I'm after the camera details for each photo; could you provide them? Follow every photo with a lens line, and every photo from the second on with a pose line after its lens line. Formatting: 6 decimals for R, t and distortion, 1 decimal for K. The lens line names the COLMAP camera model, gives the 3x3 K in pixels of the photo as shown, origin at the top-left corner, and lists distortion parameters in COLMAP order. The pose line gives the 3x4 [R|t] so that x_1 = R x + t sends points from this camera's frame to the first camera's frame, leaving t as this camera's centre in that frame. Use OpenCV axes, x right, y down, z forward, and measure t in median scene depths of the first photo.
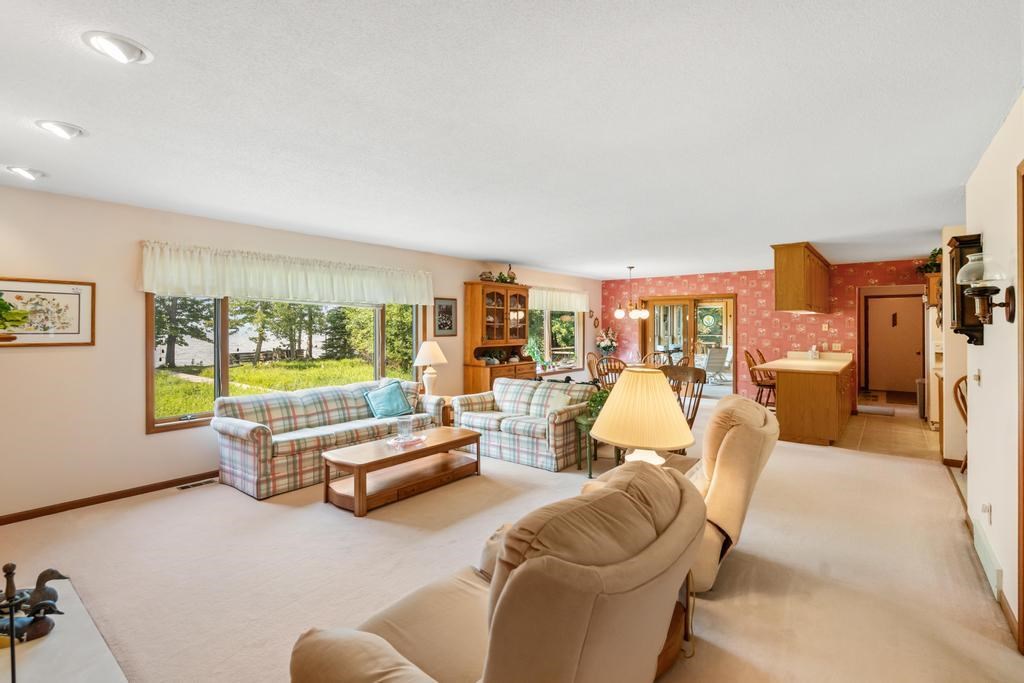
lens RADIAL K [[475.4, 0, 517.2], [0, 475.4, 324.6], [0, 0, 1]] dist [-0.000099, 0.000630]
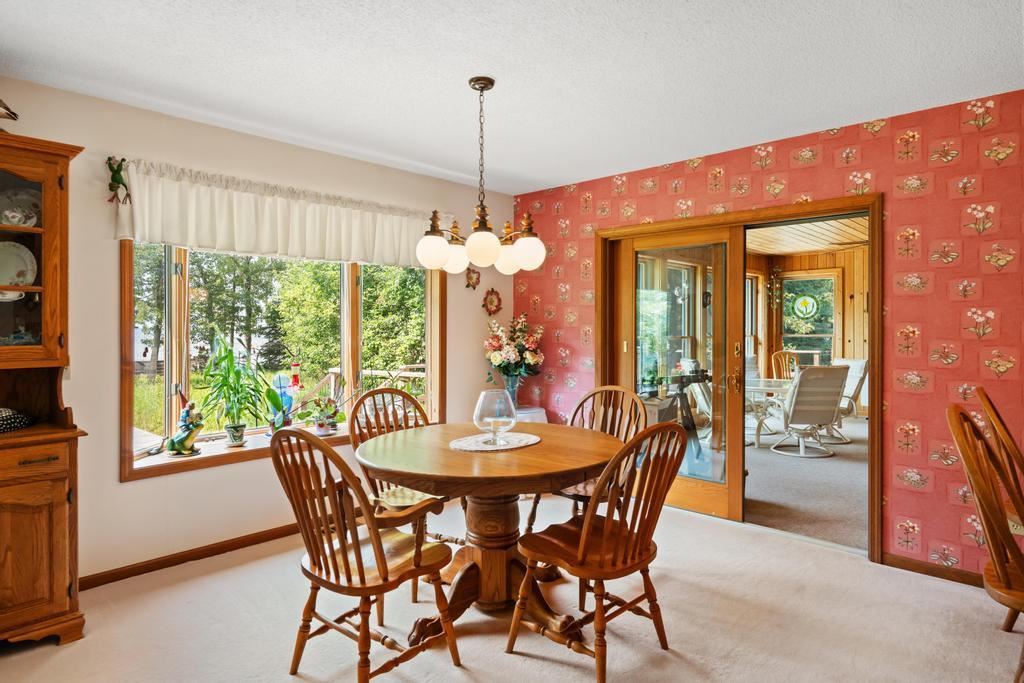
lens RADIAL K [[593.1, 0, 515.9], [0, 593.1, 327.4], [0, 0, 1]] dist [0.004838, 0.000311]
pose [[0.996174, -0.001331, -0.087378, 0.234599], [0.001863, 0.999980, 0.006005, 0.014218], [0.087368, -0.006145, 0.996157, 0.539198]]
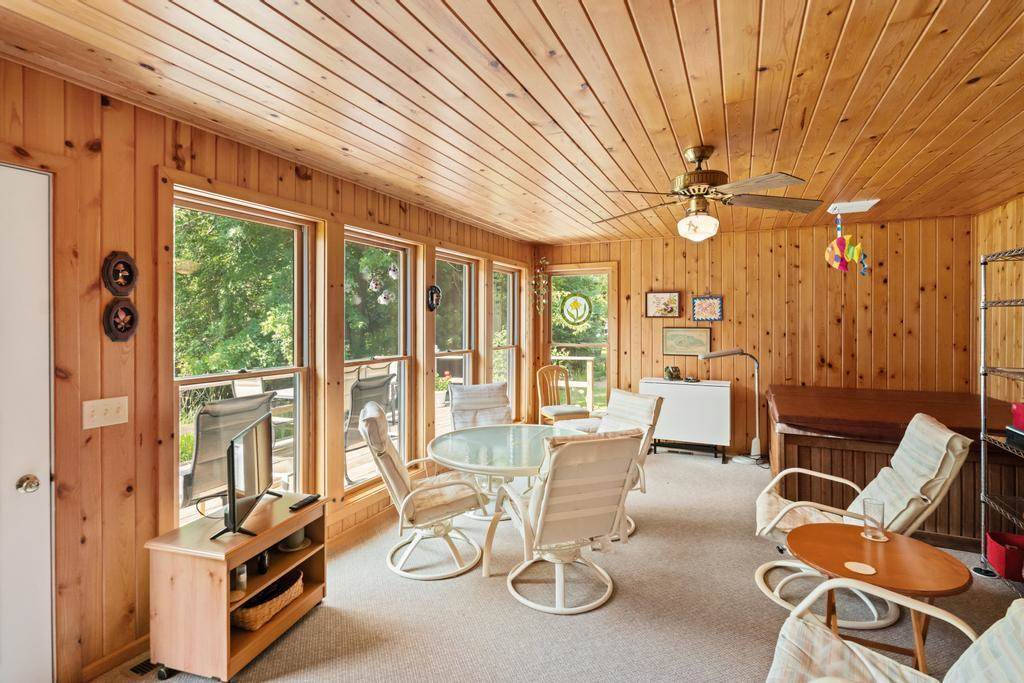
lens RADIAL K [[475.4, 0, 518.4], [0, 475.4, 321.2], [0, 0, 1]] dist [-0.000099, 0.000630]
pose [[0.974212, -0.000905, 0.225633, 0.382685], [-0.000756, 0.999973, 0.007275, 0.000622], [-0.225634, -0.007258, 0.974185, 0.899238]]
